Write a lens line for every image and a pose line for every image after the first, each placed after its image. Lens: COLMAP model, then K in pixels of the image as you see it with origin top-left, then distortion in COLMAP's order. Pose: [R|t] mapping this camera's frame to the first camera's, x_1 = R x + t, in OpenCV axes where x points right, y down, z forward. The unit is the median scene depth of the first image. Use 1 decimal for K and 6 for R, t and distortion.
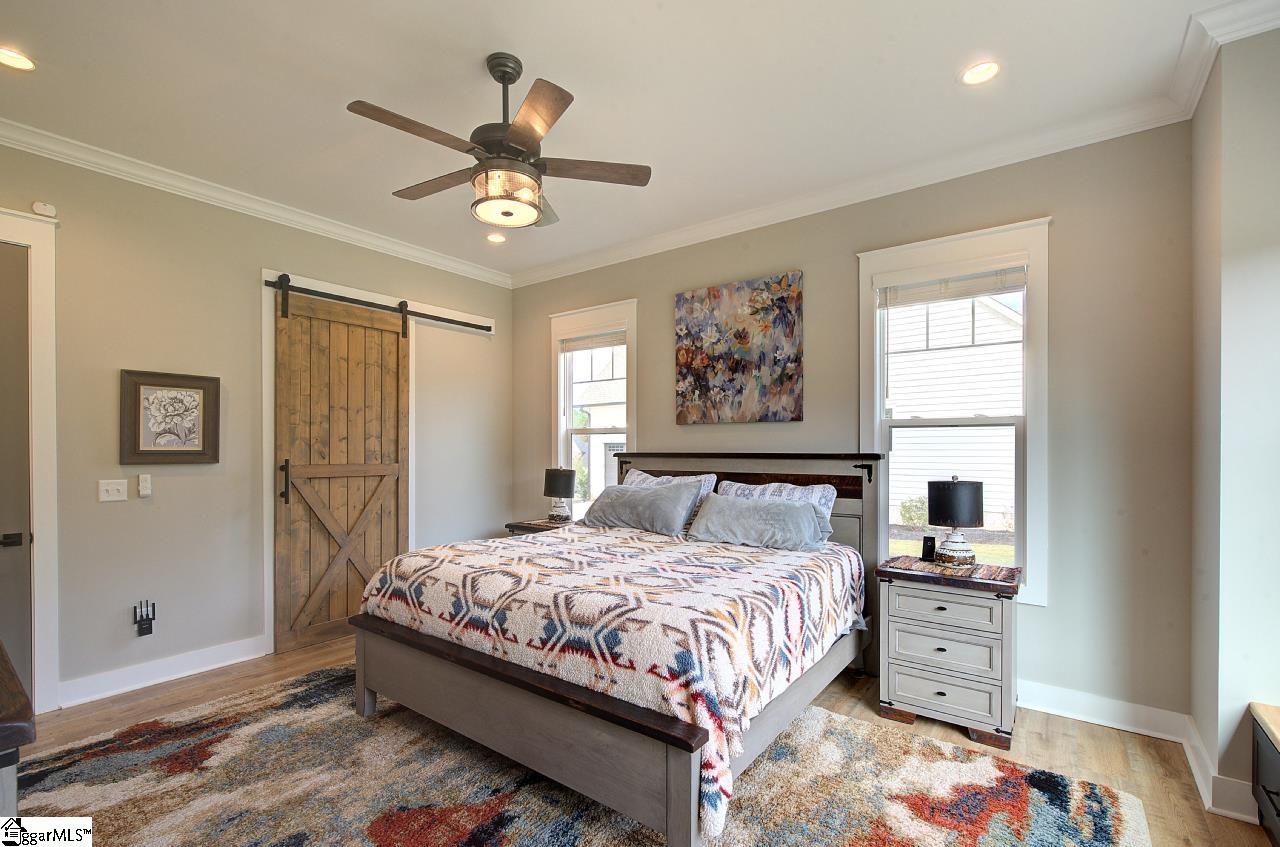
lens RADIAL K [[570.0, 0, 646.1], [0, 570.0, 448.1], [0, 0, 1]] dist [-0.000136, 0.000044]
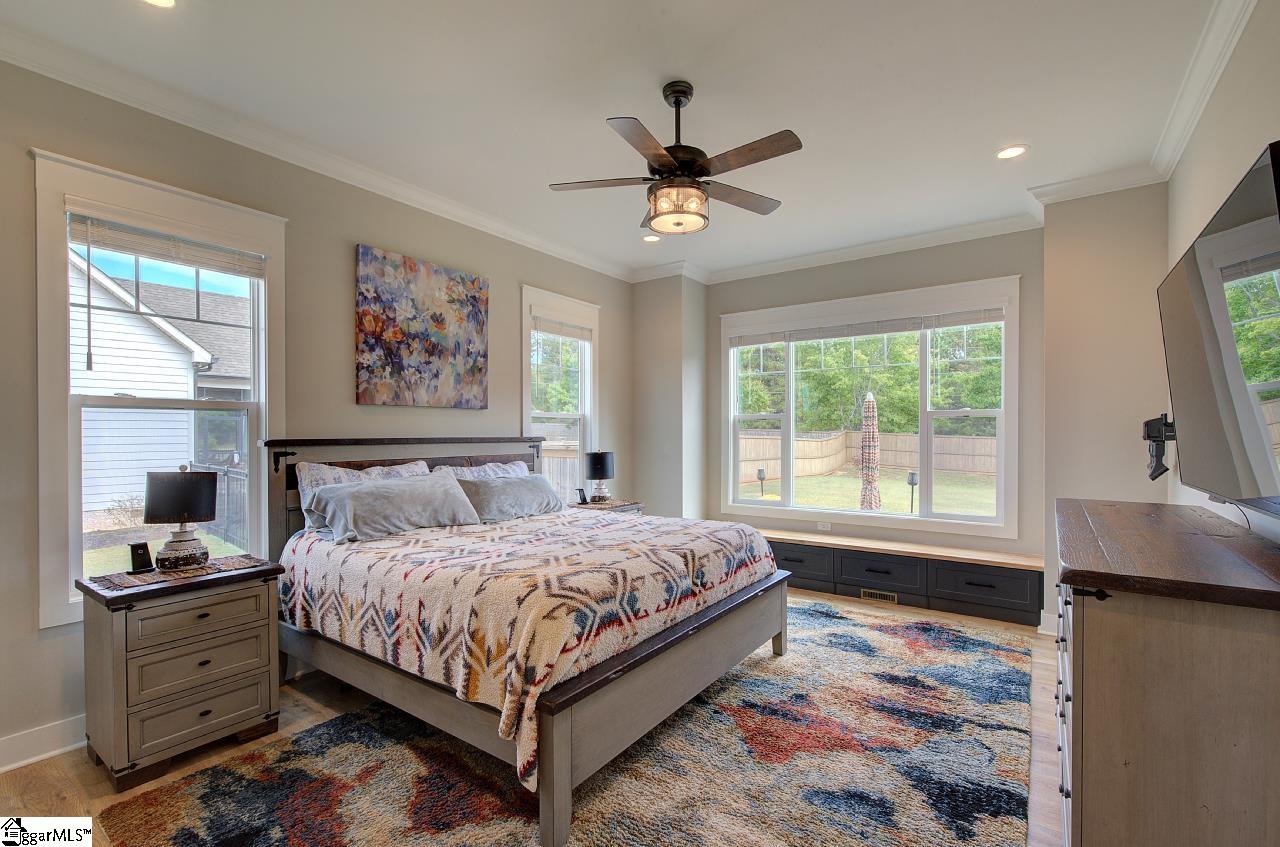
lens RADIAL K [[562.6, 0, 646.3], [0, 562.6, 436.5], [0, 0, 1]] dist [0.000099, -0.000392]
pose [[-0.024655, -0.007946, 0.999664, -0.816694], [0.004029, 0.999959, 0.008048, -0.000435], [-0.999688, 0.004227, -0.024622, 0.657926]]
